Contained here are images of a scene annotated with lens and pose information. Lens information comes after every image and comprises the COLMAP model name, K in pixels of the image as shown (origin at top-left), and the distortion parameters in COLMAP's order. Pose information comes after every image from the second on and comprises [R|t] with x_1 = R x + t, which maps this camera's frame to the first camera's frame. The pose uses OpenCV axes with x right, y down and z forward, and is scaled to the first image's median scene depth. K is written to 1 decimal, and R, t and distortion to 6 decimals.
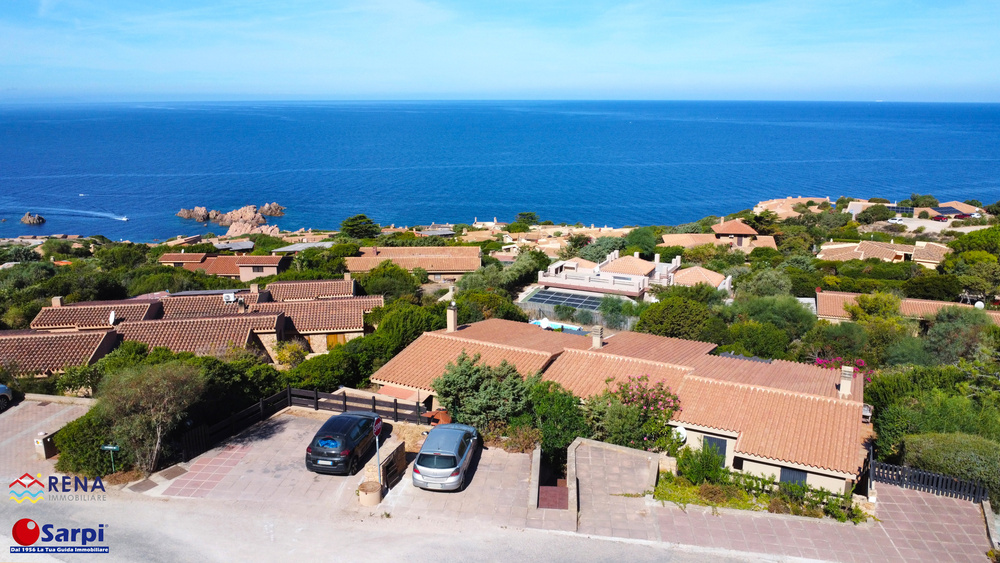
lens RADIAL K [[743.9, 0, 523.3], [0, 743.9, 285.0], [0, 0, 1]] dist [-0.033893, -0.002950]
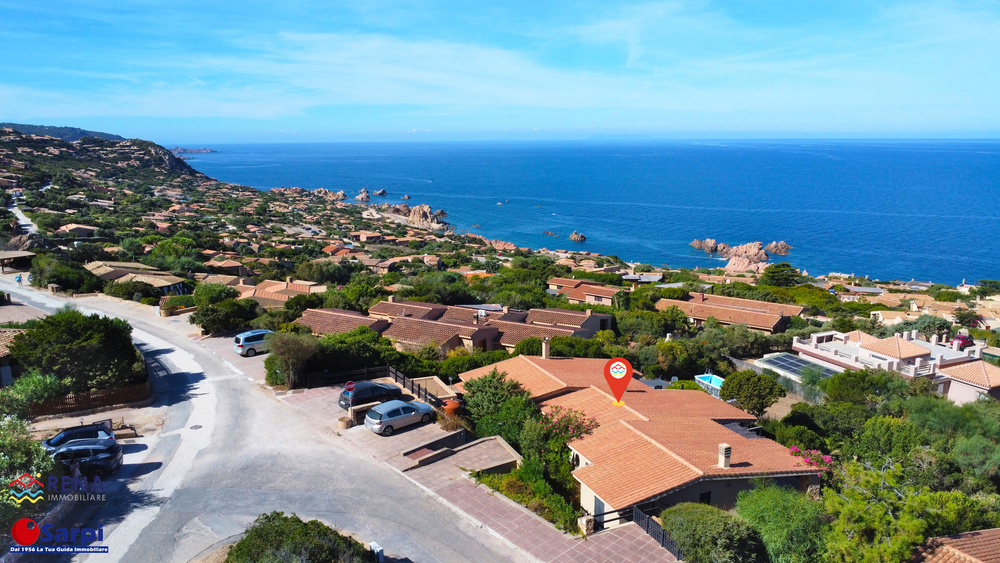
lens RADIAL K [[743.9, 0, 523.3], [0, 743.9, 285.0], [0, 0, 1]] dist [-0.033893, -0.002950]
pose [[0.762893, 0.123278, -0.634663, 0.956543], [-0.153450, 0.988128, 0.007482, -0.099330], [0.628050, 0.091681, 0.772753, -0.111460]]
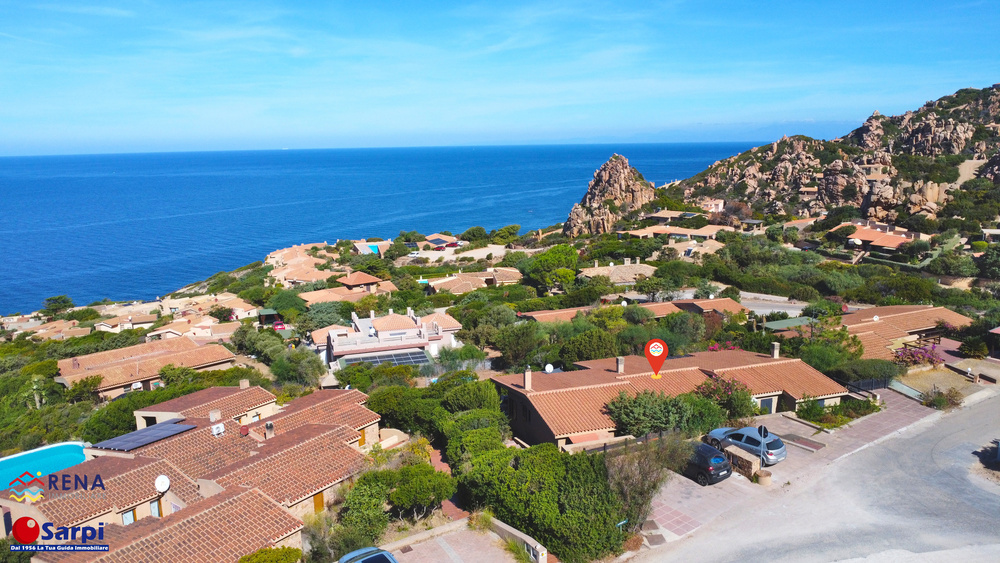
lens RADIAL K [[743.9, 0, 523.3], [0, 743.9, 285.0], [0, 0, 1]] dist [-0.033893, -0.002950]
pose [[0.703269, -0.146546, 0.695656, -1.283083], [0.188899, 0.981868, 0.015873, -0.163468], [-0.685368, 0.120245, 0.718200, 0.231566]]
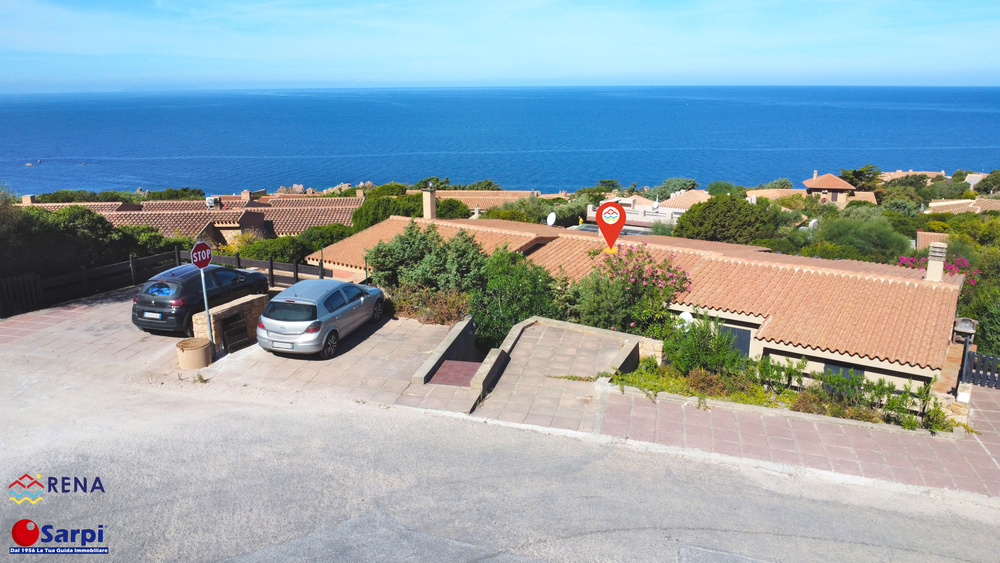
lens RADIAL K [[743.9, 0, 523.3], [0, 743.9, 285.0], [0, 0, 1]] dist [-0.033893, -0.002950]
pose [[0.991597, 0.022511, -0.127391, 0.148160], [-0.020248, 0.999614, 0.019037, 0.155630], [0.127770, -0.016297, 0.991670, 0.275935]]
